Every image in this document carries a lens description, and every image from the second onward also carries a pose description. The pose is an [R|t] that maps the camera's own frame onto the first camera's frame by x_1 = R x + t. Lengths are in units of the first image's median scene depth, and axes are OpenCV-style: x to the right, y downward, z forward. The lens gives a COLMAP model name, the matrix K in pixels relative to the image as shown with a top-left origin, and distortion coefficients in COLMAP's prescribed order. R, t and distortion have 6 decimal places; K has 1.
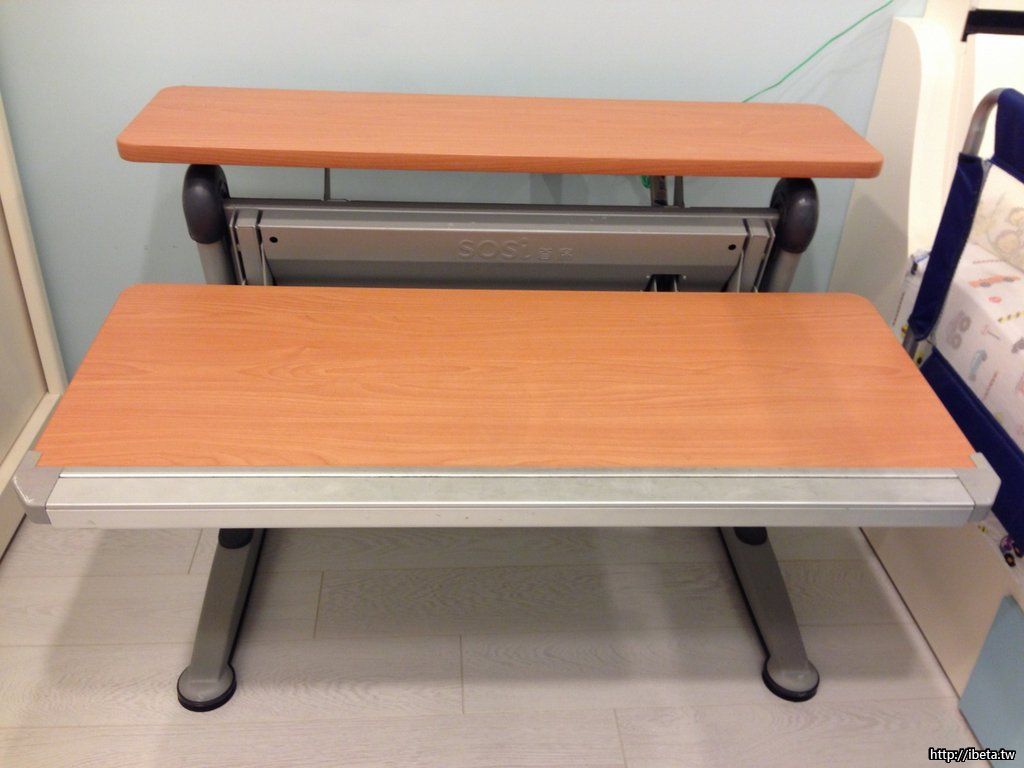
lens RADIAL K [[967.5, 0, 512.0], [0, 967.5, 384.0], [0, 0, 1]] dist [0.126106, -0.226892]
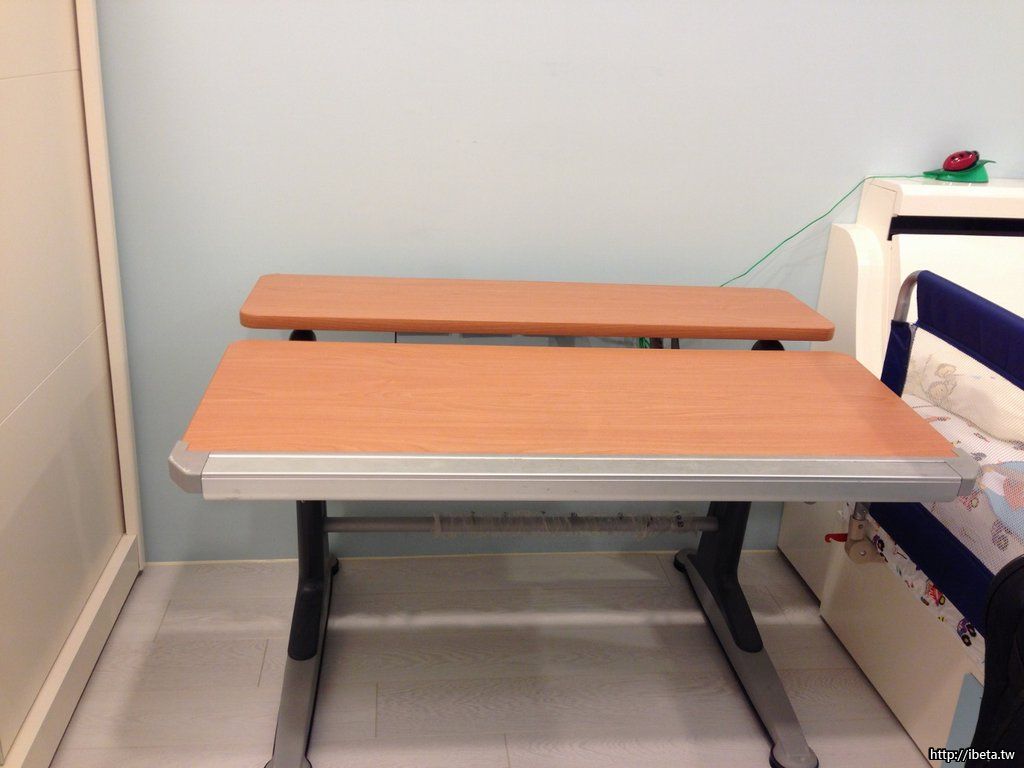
lens RADIAL K [[989.9, 0, 512.0], [0, 989.9, 384.0], [0, 0, 1]] dist [0.163222, -0.140700]
pose [[0.998841, -0.003546, 0.047998, -0.101141], [0.013198, 0.979233, -0.202308, 0.099853], [-0.046283, 0.202707, 0.978145, -0.240779]]
